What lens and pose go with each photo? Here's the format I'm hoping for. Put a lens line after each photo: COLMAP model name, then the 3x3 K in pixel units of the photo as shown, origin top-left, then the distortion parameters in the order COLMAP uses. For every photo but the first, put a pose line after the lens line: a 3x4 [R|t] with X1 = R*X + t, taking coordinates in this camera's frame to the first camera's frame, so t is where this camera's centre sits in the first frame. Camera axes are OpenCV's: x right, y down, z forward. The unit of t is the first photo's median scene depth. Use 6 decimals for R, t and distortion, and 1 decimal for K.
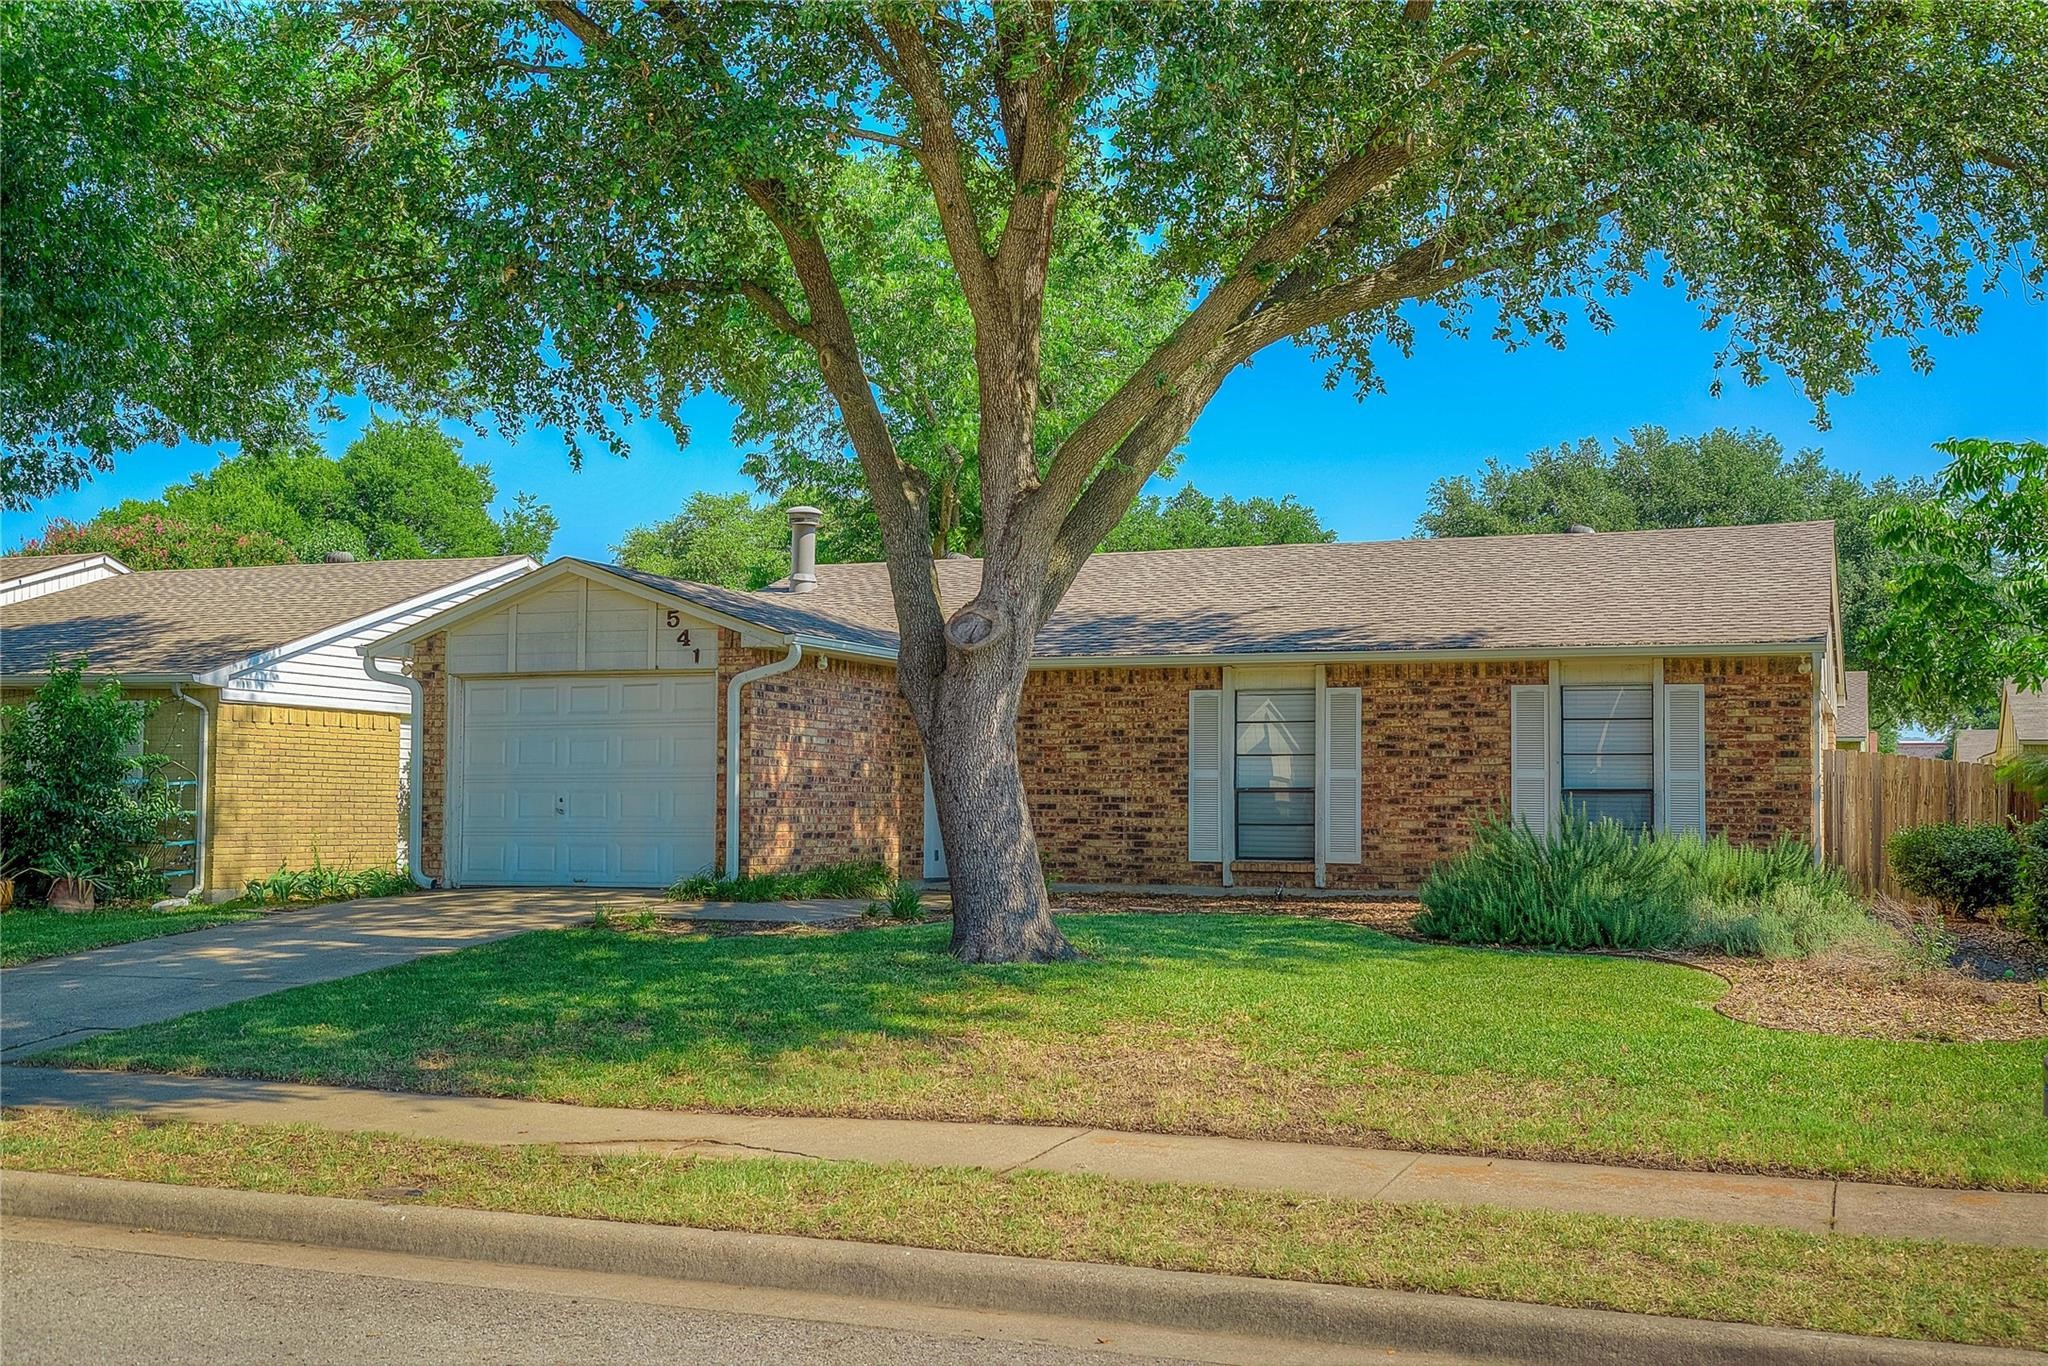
lens RADIAL K [[2080.5, 0, 1016.6], [0, 2080.5, 691.4], [0, 0, 1]] dist [0.026490, 0.000000]
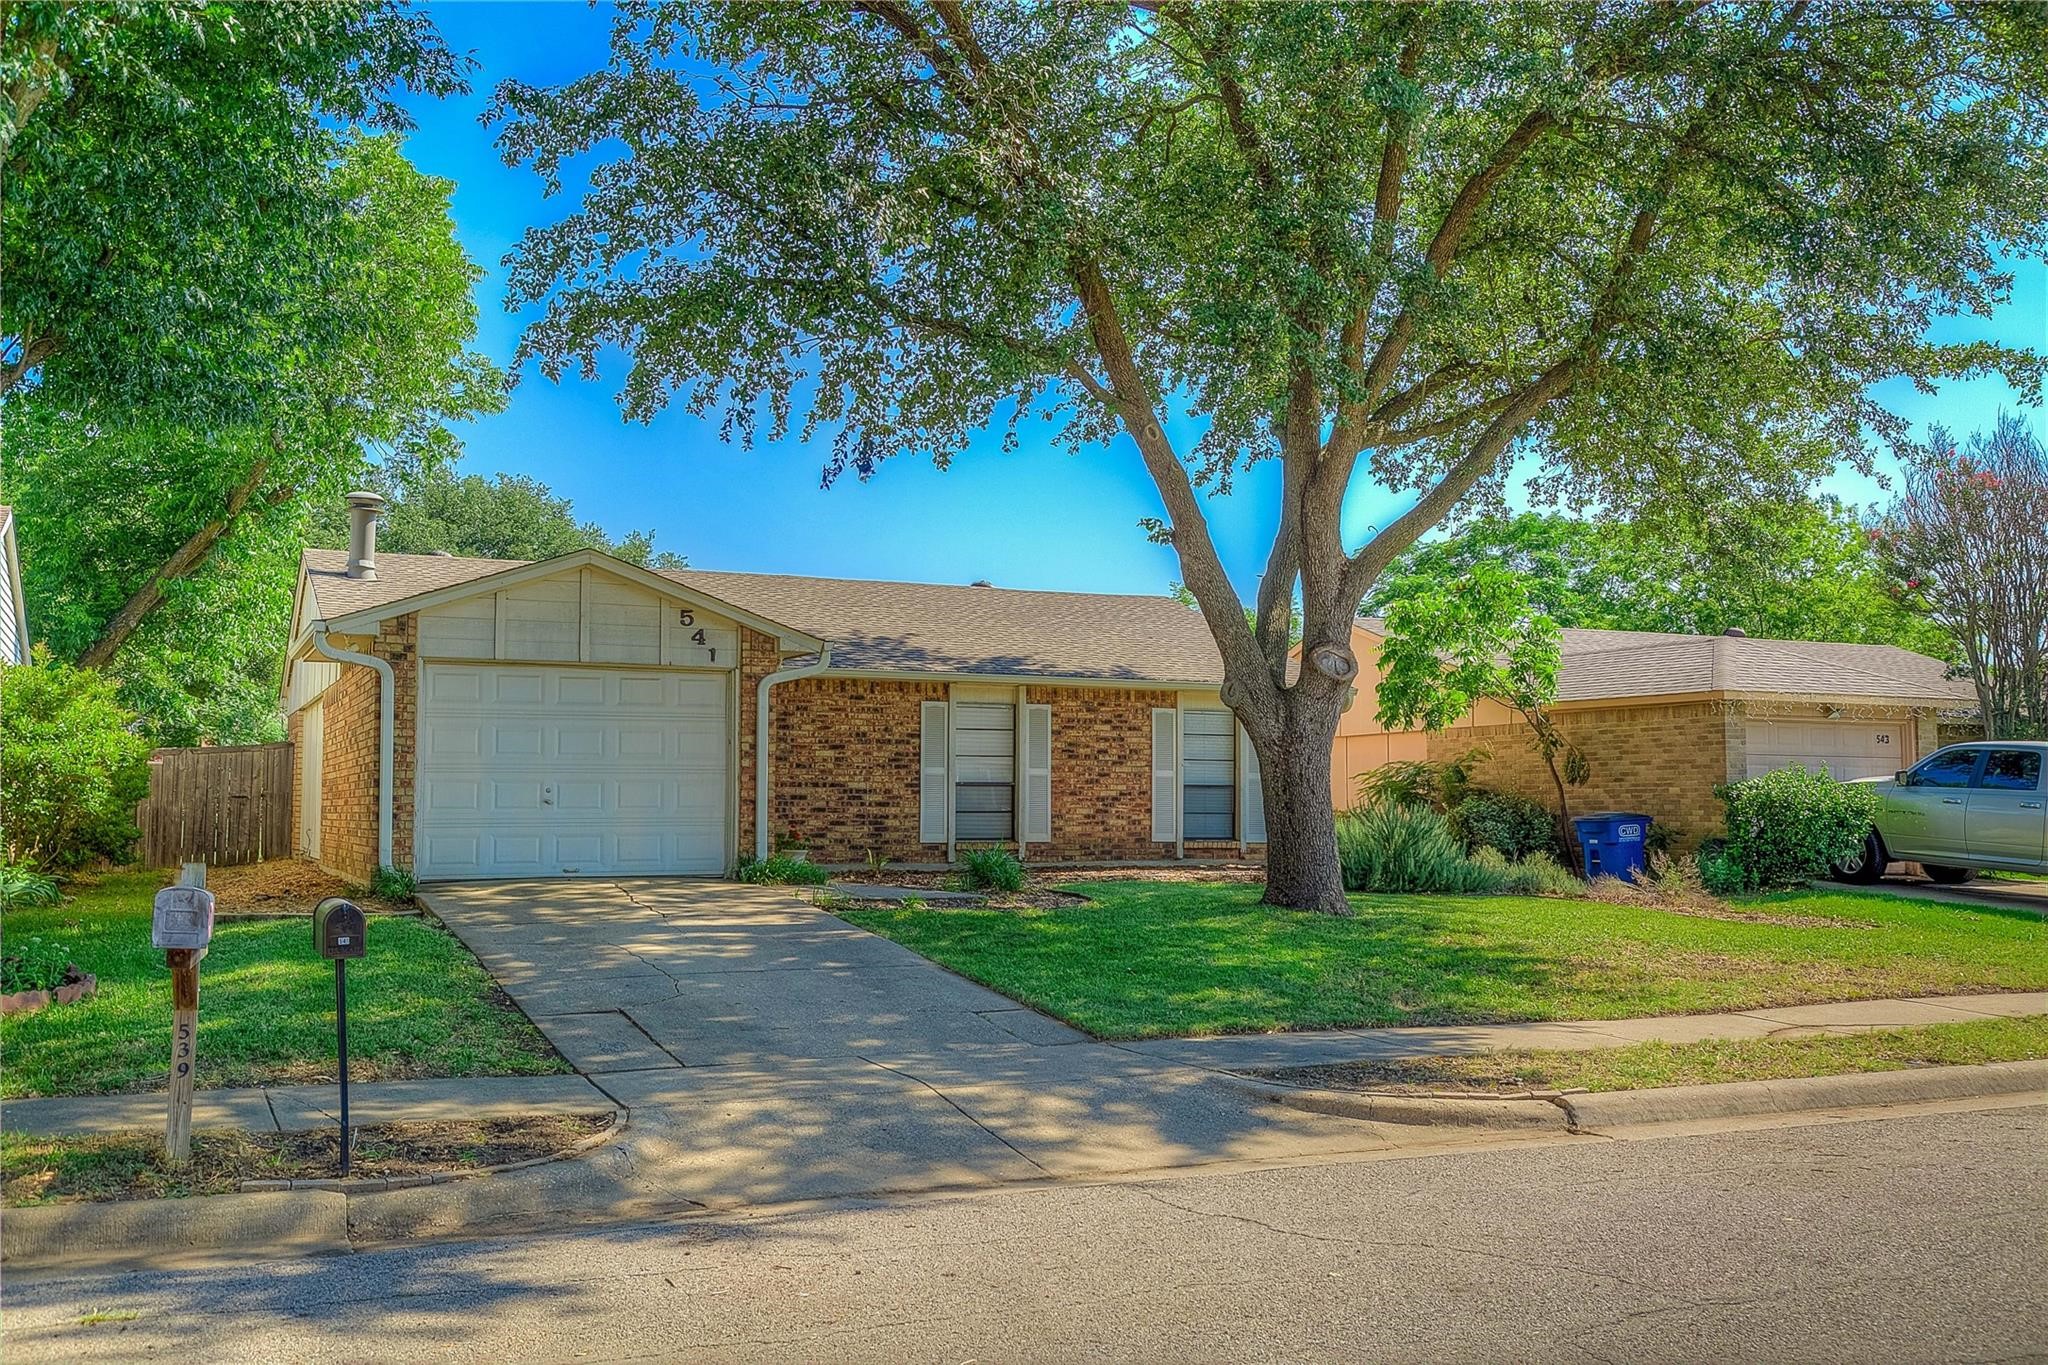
lens RADIAL K [[1855.6, 0, 1030.2], [0, 1855.6, 684.6], [0, 0, 1]] dist [-0.004347, 0.000000]
pose [[0.697092, 0.043976, 0.715632, -0.667407], [-0.040626, 0.998936, -0.021812, 0.011266], [-0.715829, -0.013869, 0.698137, 0.211316]]
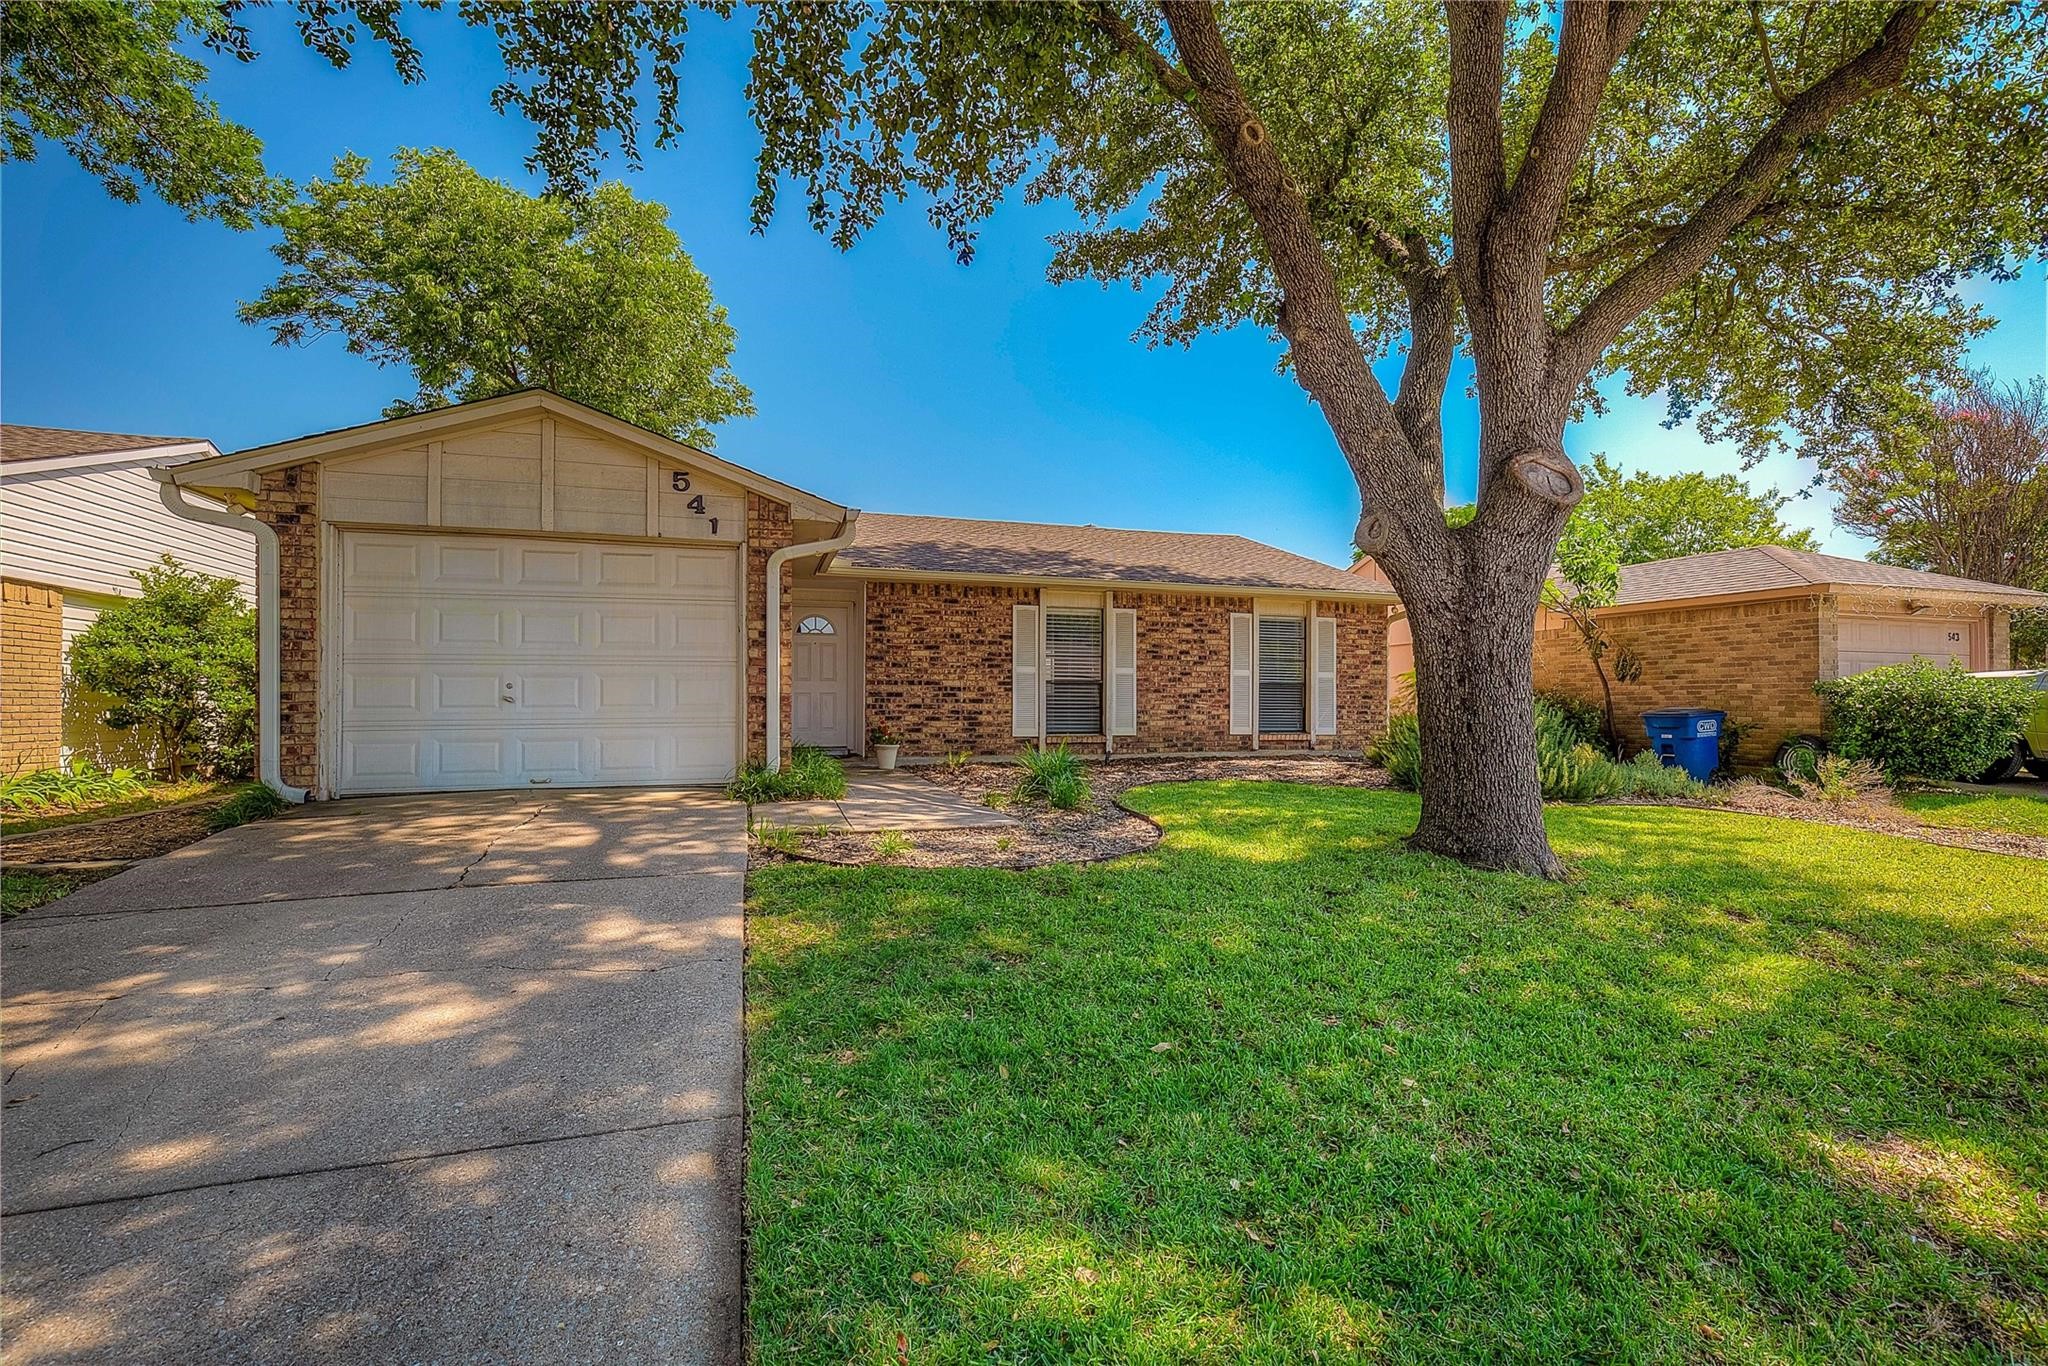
lens RADIAL K [[926.2, 0, 1040.2], [0, 926.2, 691.4], [0, 0, 1]] dist [-0.005365, 0.004723]
pose [[0.779280, 0.002500, 0.626671, -0.274379], [-0.034088, 0.998681, 0.038405, 0.031674], [-0.625749, -0.051290, 0.778337, 0.558503]]
